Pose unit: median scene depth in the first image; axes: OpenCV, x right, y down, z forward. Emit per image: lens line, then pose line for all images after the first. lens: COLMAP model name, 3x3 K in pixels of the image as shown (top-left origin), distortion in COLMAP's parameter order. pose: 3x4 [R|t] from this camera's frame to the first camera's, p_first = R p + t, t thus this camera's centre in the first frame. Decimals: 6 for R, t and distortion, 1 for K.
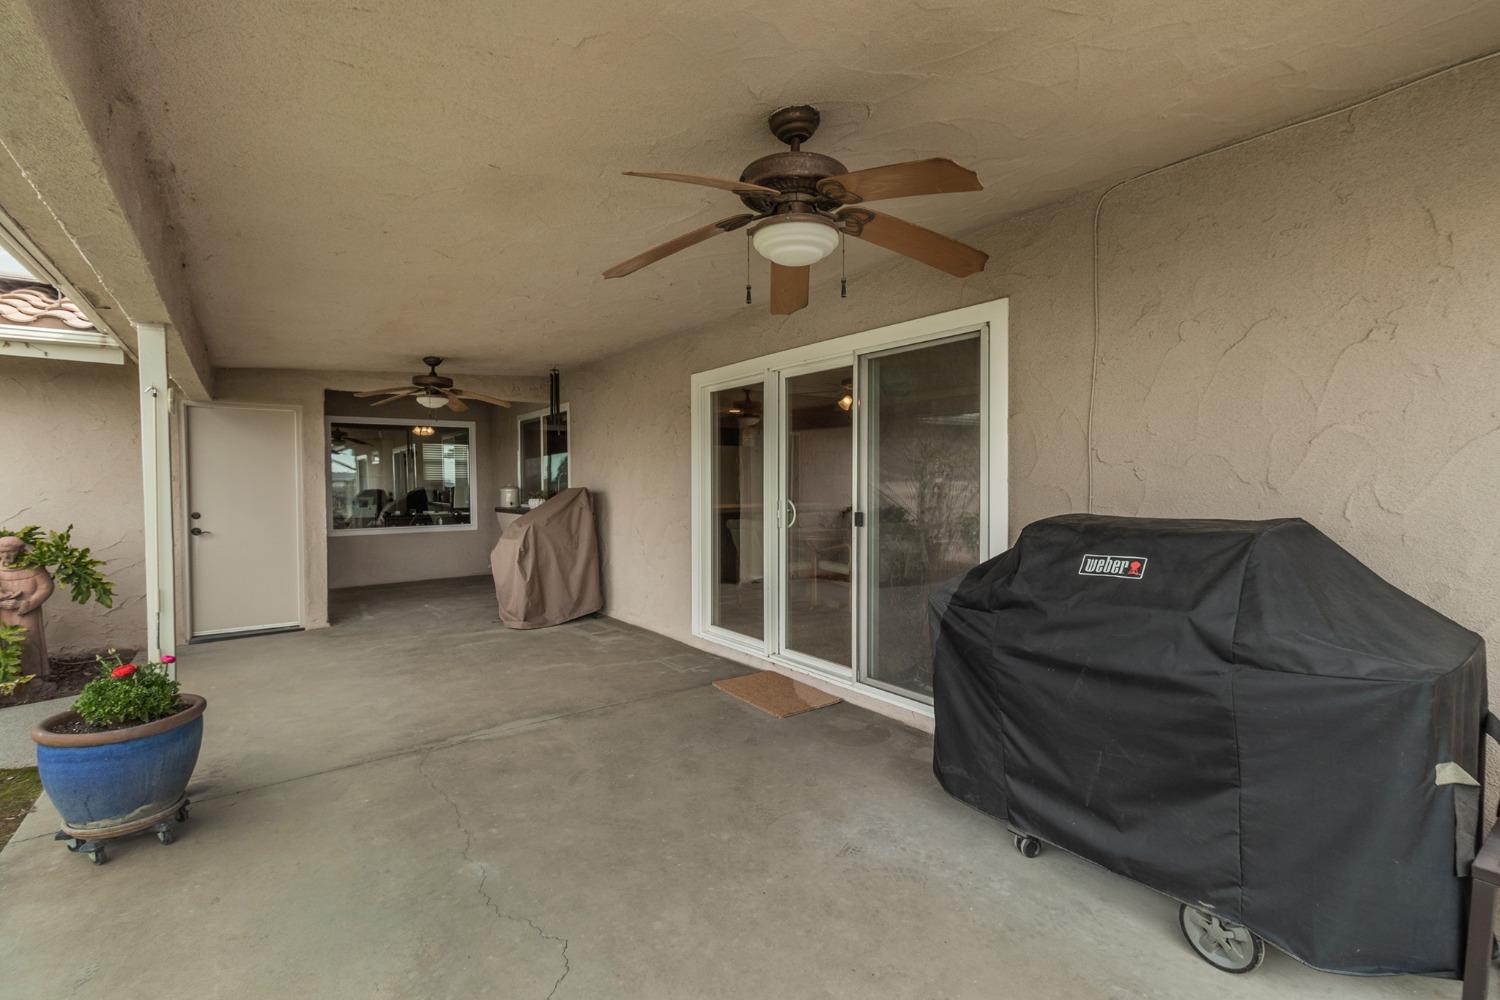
lens RADIAL K [[694.6, 0, 751.6], [0, 694.6, 498.2], [0, 0, 1]] dist [0.003128, 0.000612]
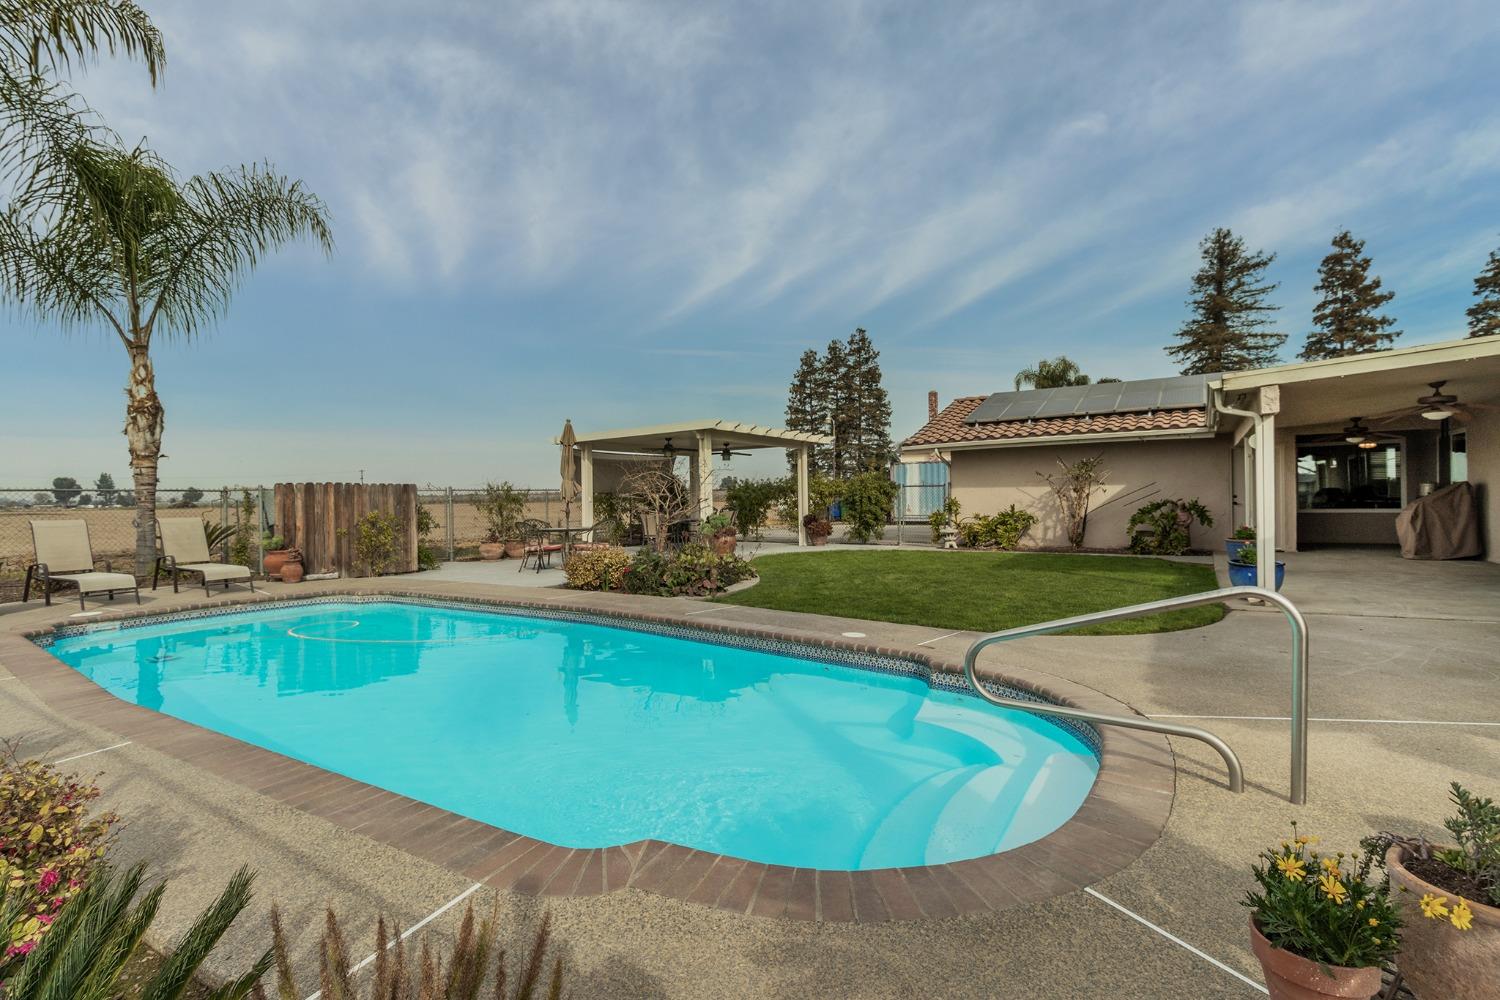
lens RADIAL K [[694.6, 0, 747.9], [0, 694.6, 500.2], [0, 0, 1]] dist [0.003128, 0.000612]
pose [[0.359294, 0.007586, -0.933193, 0.713174], [-0.009407, 0.999946, 0.004507, 0.038934], [0.933177, 0.007159, 0.359346, -1.230451]]
